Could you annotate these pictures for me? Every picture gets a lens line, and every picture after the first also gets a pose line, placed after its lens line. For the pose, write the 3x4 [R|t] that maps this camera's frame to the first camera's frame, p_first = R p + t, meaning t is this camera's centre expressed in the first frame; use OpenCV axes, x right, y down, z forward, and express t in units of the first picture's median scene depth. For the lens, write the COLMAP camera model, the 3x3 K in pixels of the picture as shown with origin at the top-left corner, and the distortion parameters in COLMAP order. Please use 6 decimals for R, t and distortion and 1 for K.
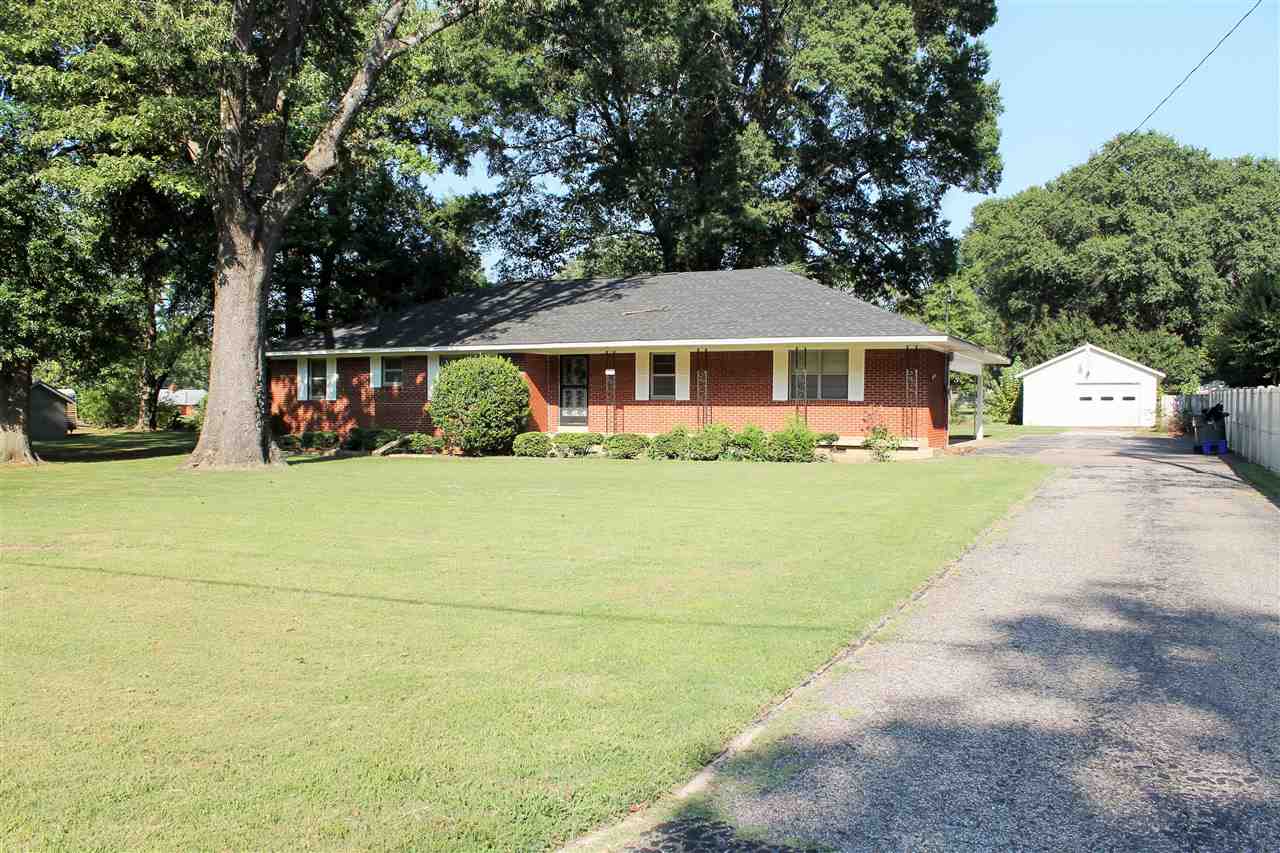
lens RADIAL K [[1081.6, 0, 637.5], [0, 1081.6, 426.3], [0, 0, 1]] dist [-0.118126, 0.043363]
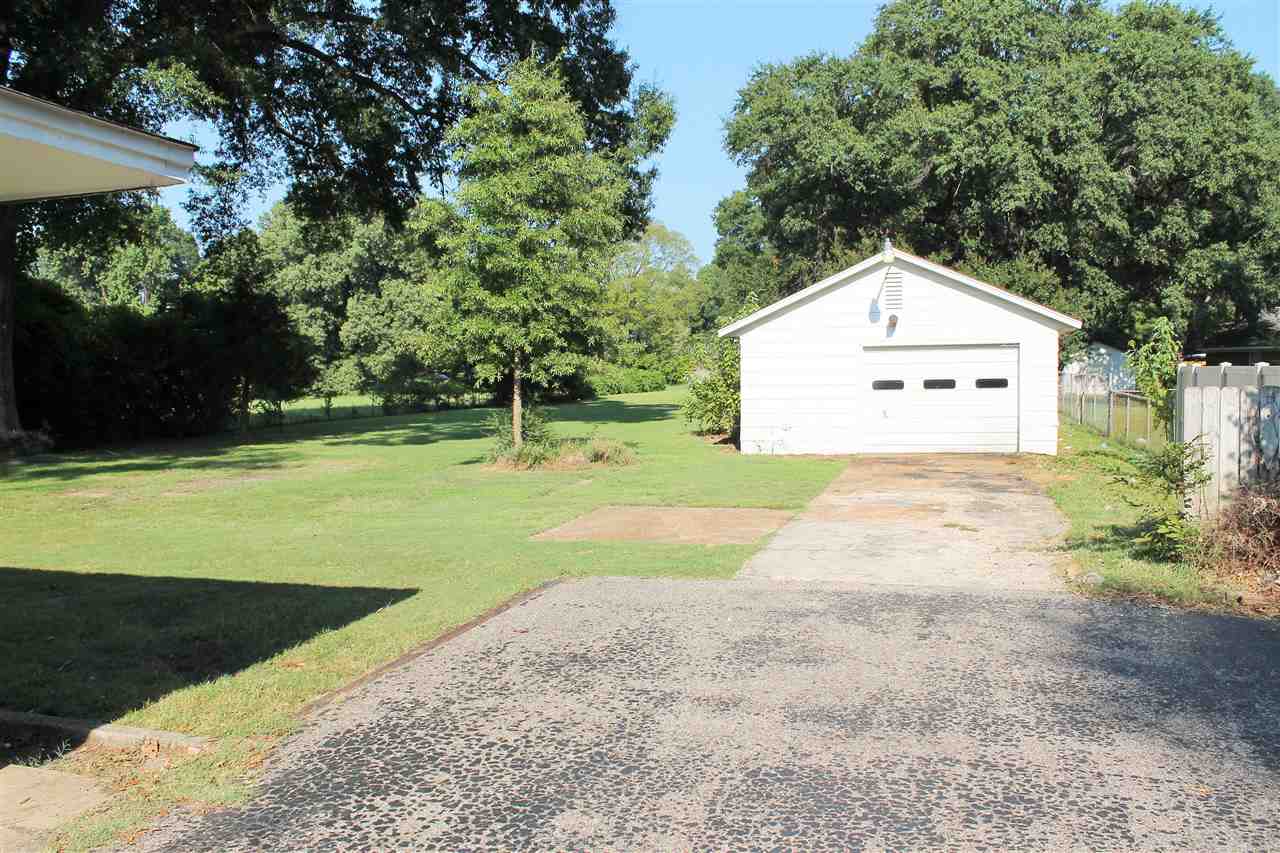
lens RADIAL K [[1081.6, 0, 647.4], [0, 1081.6, 431.5], [0, 0, 1]] dist [-0.118126, 0.043363]
pose [[0.987695, -0.027126, 0.154023, 0.273871], [0.022827, 0.999301, 0.029611, -0.022990], [-0.154719, -0.025731, 0.987623, 0.620875]]
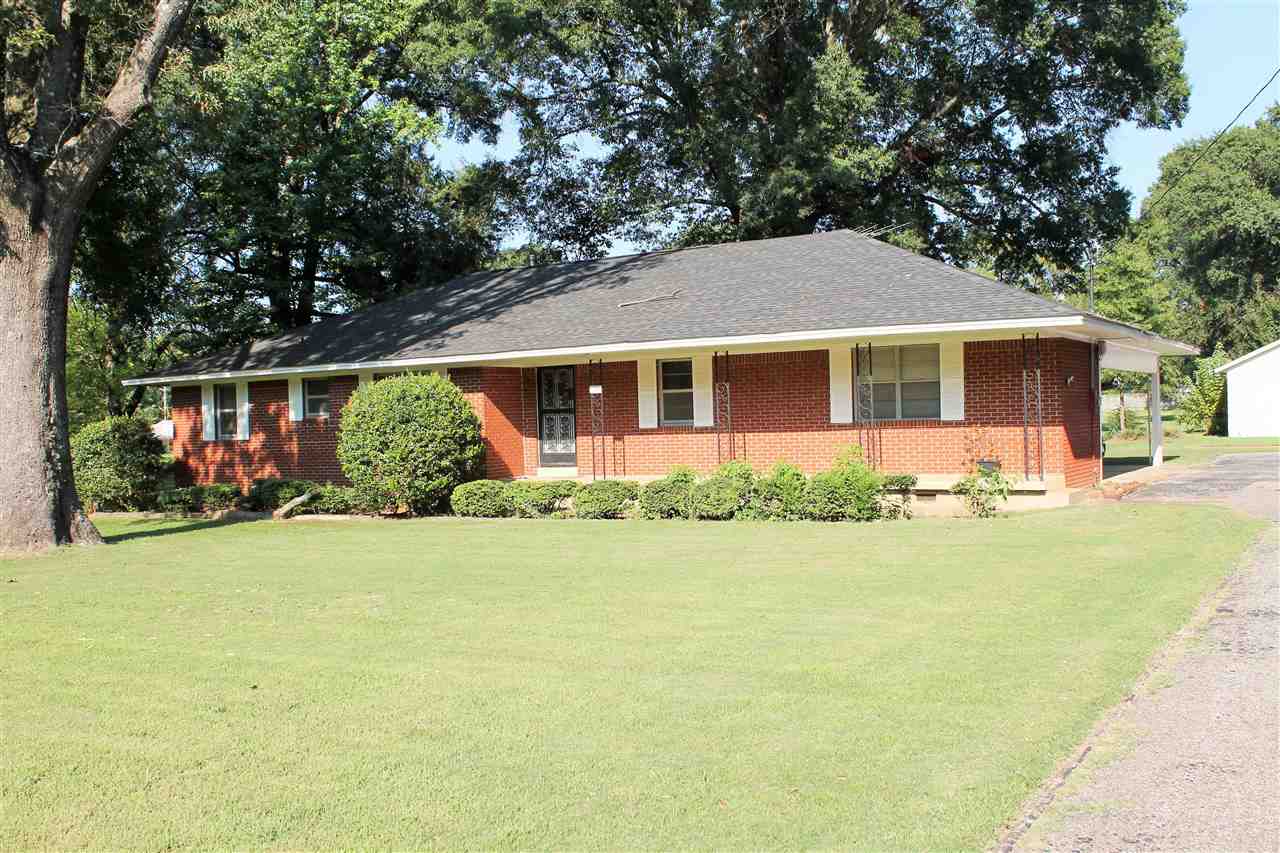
lens RADIAL K [[1252.9, 0, 648.0], [0, 1252.9, 426.5], [0, 0, 1]] dist [-0.070891, 0.000000]
pose [[0.994411, -0.032343, -0.100501, 0.052683], [0.030986, 0.999407, -0.015027, -0.007956], [0.100927, 0.011829, 0.994824, 0.120714]]
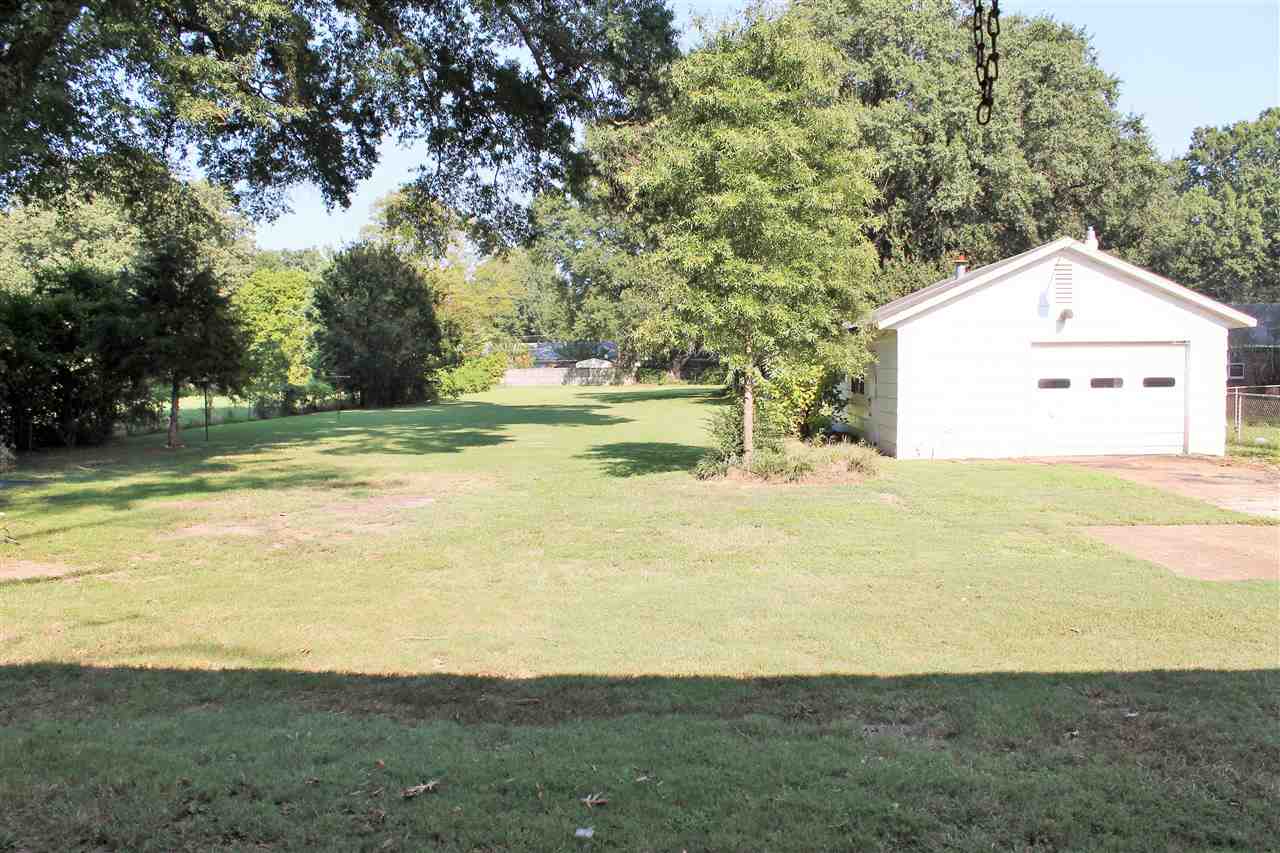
lens RADIAL K [[1081.6, 0, 658.6], [0, 1081.6, 454.6], [0, 0, 1]] dist [-0.118126, 0.043363]
pose [[0.921292, -0.042286, 0.386566, 0.147410], [0.022636, 0.998216, 0.055246, -0.025342], [-0.388213, -0.042147, 0.920605, 0.716782]]
